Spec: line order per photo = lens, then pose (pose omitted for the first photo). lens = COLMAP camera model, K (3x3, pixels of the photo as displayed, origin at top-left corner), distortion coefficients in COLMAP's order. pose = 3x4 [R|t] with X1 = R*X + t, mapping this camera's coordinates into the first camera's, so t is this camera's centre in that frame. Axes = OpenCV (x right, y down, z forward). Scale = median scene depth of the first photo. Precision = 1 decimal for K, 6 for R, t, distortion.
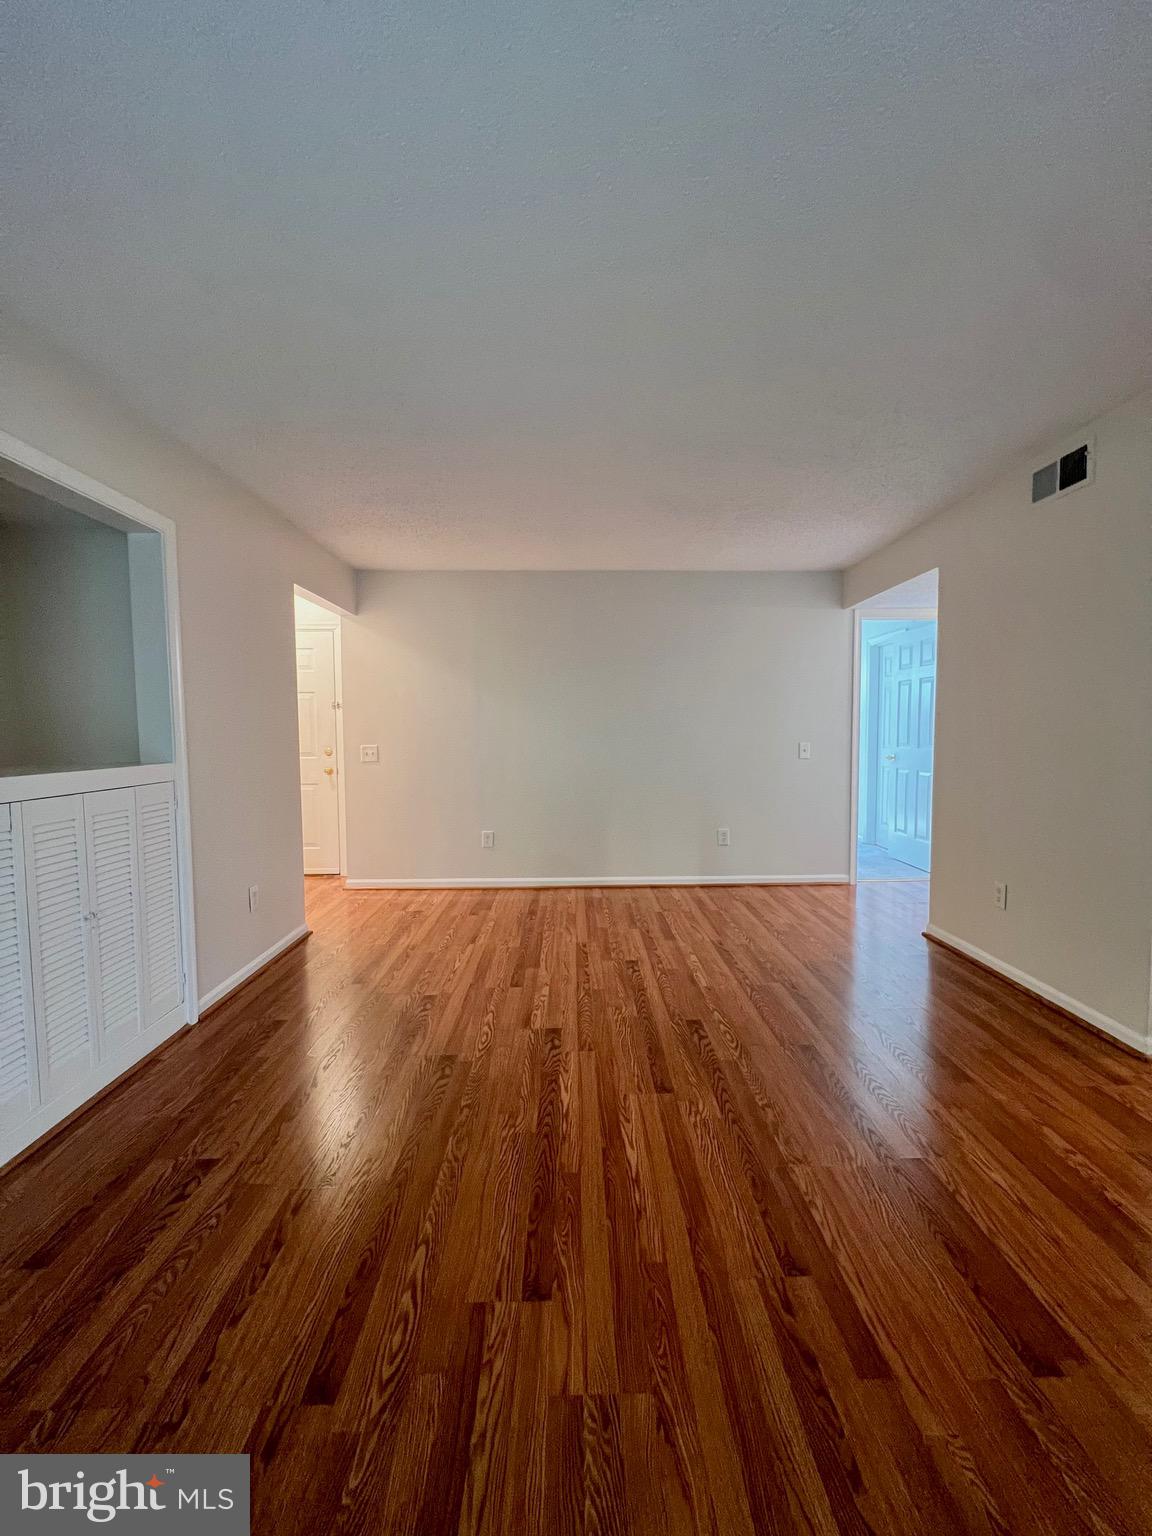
lens RADIAL K [[613.2, 0, 585.9], [0, 613.2, 761.8], [0, 0, 1]] dist [-0.001234, 0.001180]
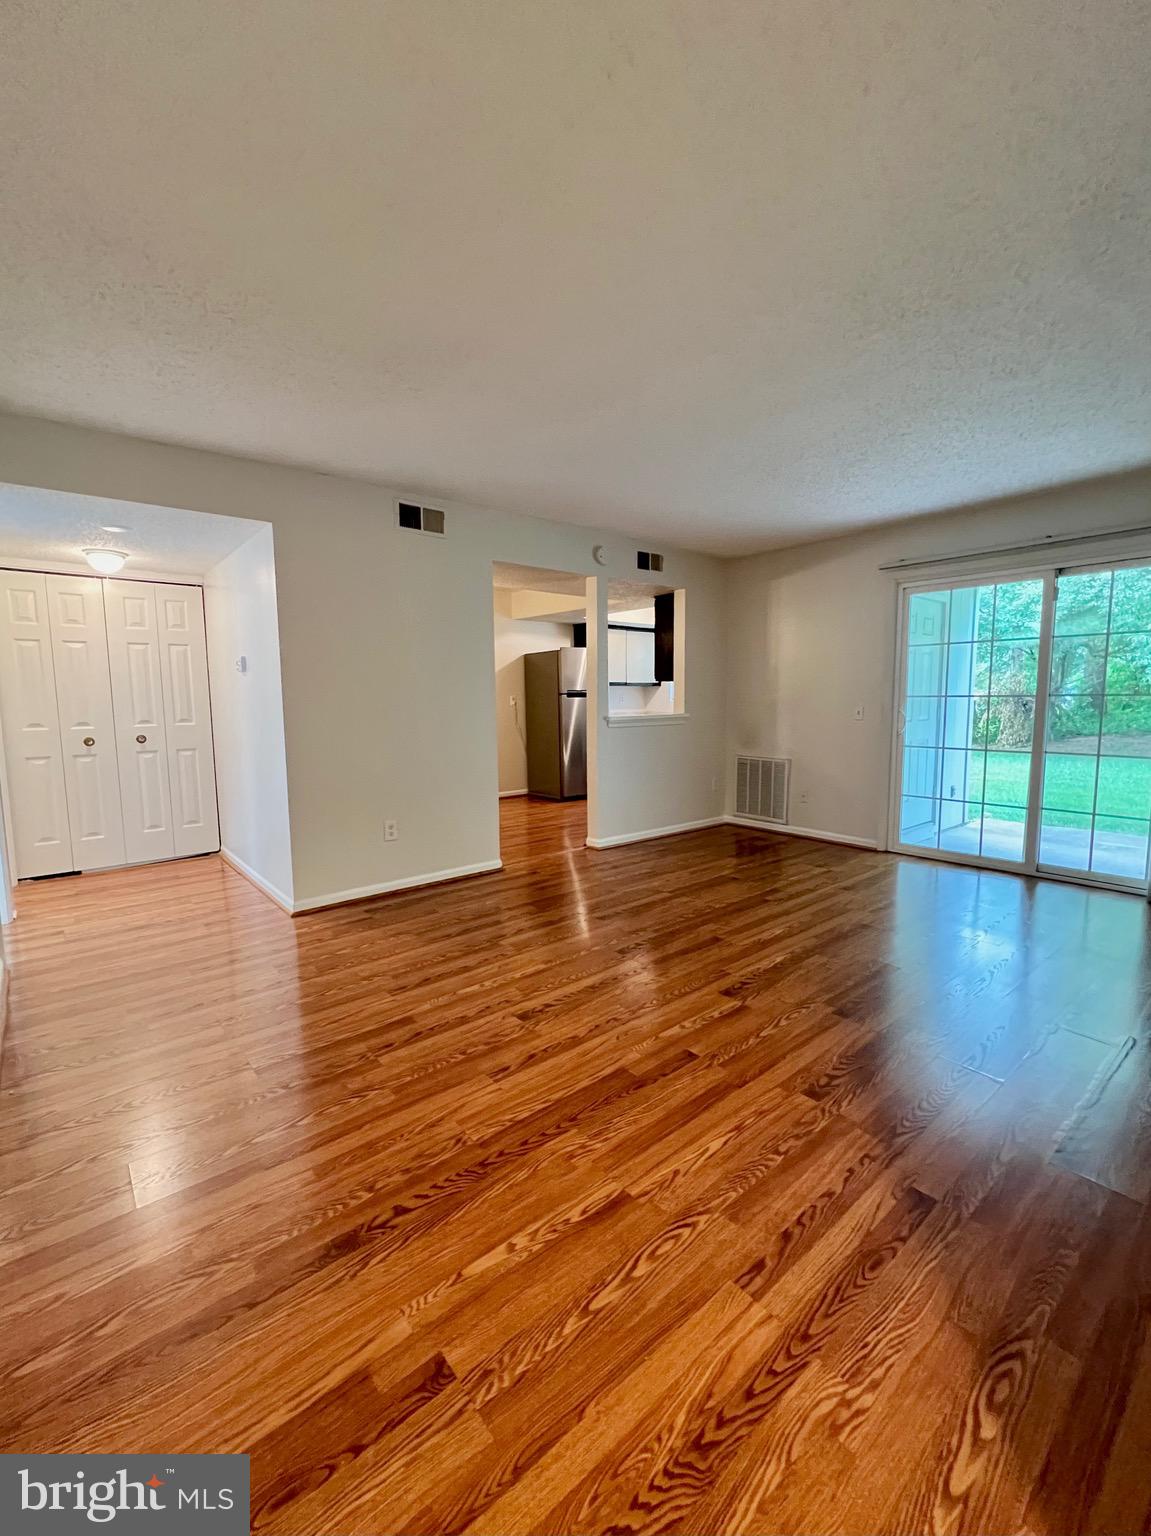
lens RADIAL K [[639.3, 0, 572.2], [0, 639.3, 768.3], [0, 0, 1]] dist [-0.000363, 0.000263]
pose [[-0.614900, -0.077217, 0.784816, -0.634385], [0.054889, 0.988591, 0.140271, -0.080115], [-0.786693, 0.129330, -0.603646, 1.638685]]
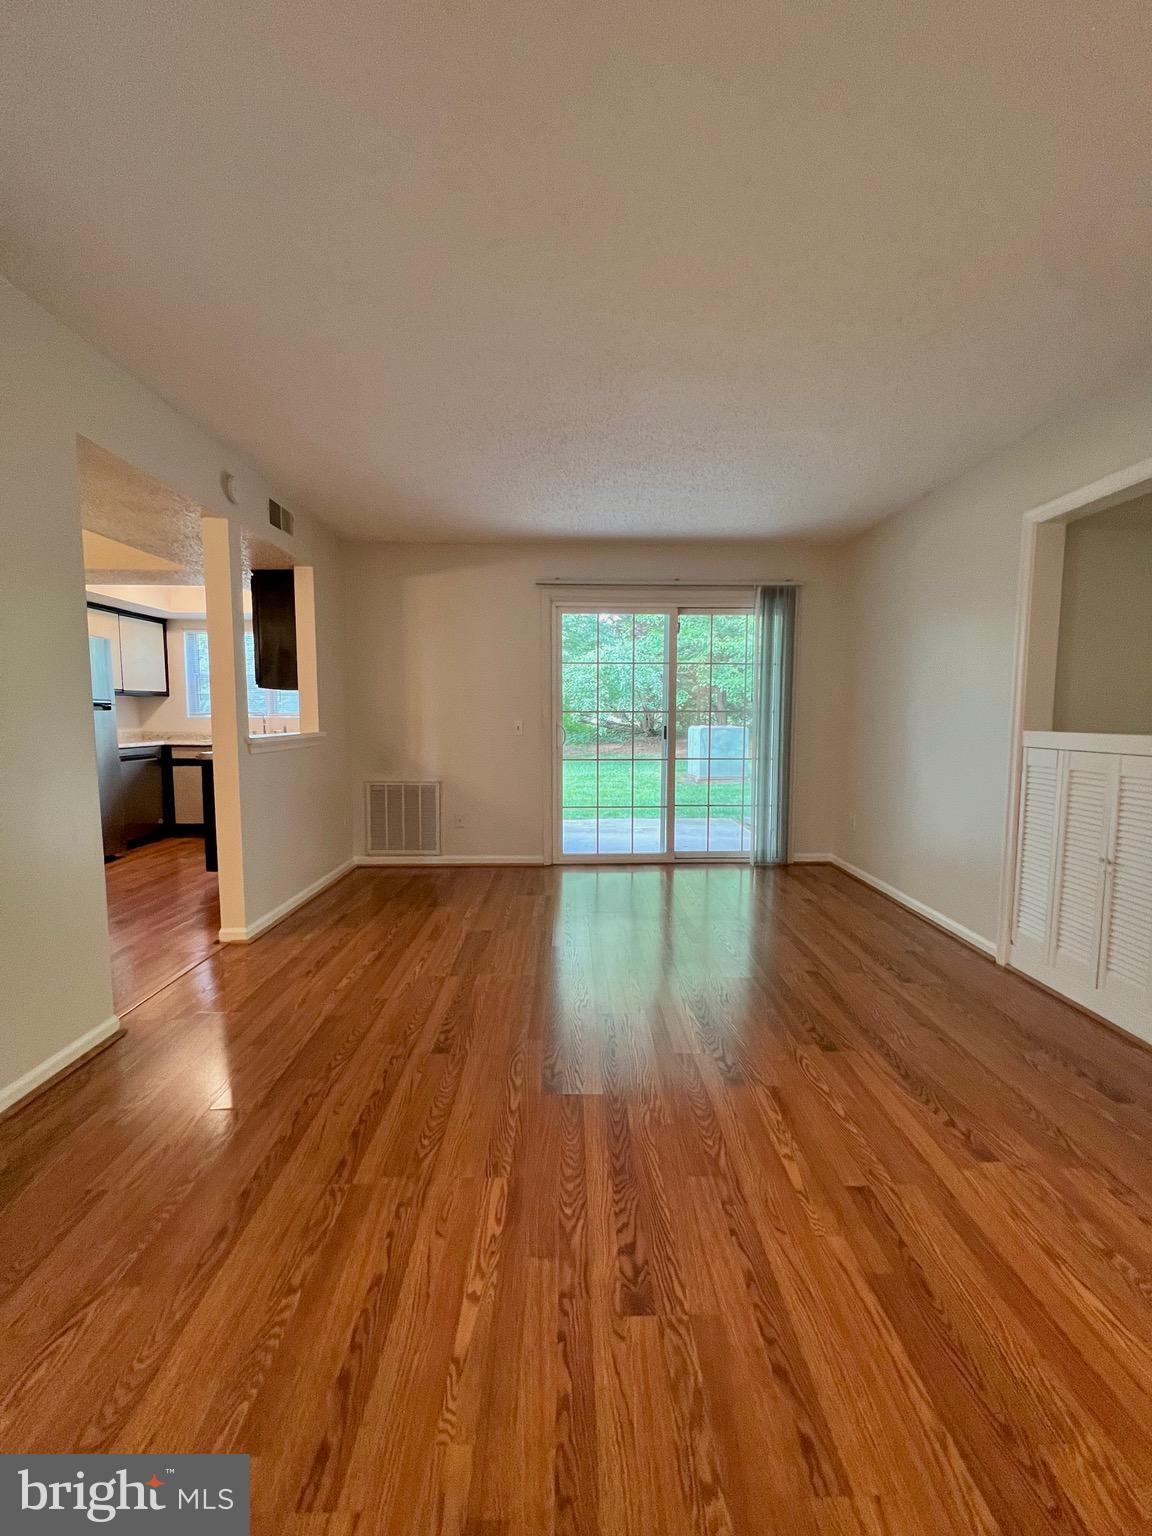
lens RADIAL K [[622.2, 0, 580.5], [0, 622.2, 766.8], [0, 0, 1]] dist [-0.002015, 0.000830]
pose [[-0.999990, 0.003834, 0.002263, 0.129332], [0.004110, 0.990355, 0.138493, -0.067058], [-0.001710, 0.138501, -0.990361, 1.593051]]
